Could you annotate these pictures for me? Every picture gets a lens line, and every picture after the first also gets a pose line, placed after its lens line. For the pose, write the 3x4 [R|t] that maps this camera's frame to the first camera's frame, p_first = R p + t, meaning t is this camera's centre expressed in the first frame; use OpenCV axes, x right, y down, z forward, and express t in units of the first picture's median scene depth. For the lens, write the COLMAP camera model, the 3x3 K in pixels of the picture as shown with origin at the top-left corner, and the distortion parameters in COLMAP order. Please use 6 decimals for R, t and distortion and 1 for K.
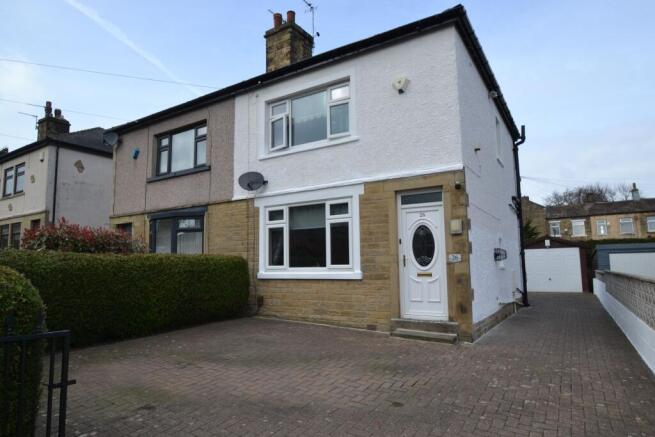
lens RADIAL K [[383.7, 0, 325.2], [0, 383.7, 220.5], [0, 0, 1]] dist [-0.004226, -0.000020]
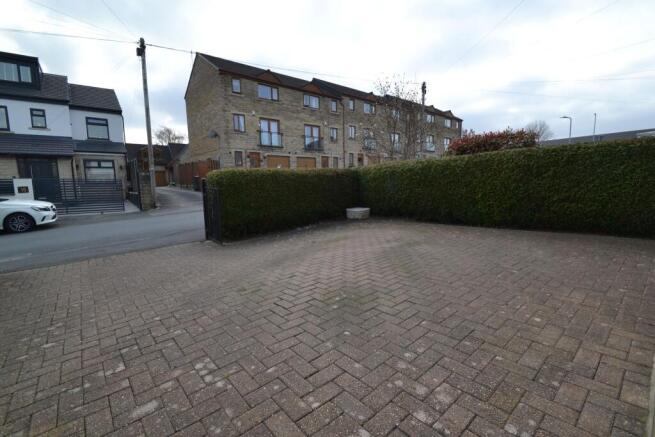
lens RADIAL K [[296.5, 0, 326.1], [0, 296.5, 218.4], [0, 0, 1]] dist [-0.004307, -0.008524]
pose [[-0.298406, 0.121916, -0.946620, 0.769318], [0.131378, 0.987614, 0.085781, 0.233456], [0.945354, -0.098767, -0.310727, 1.351509]]
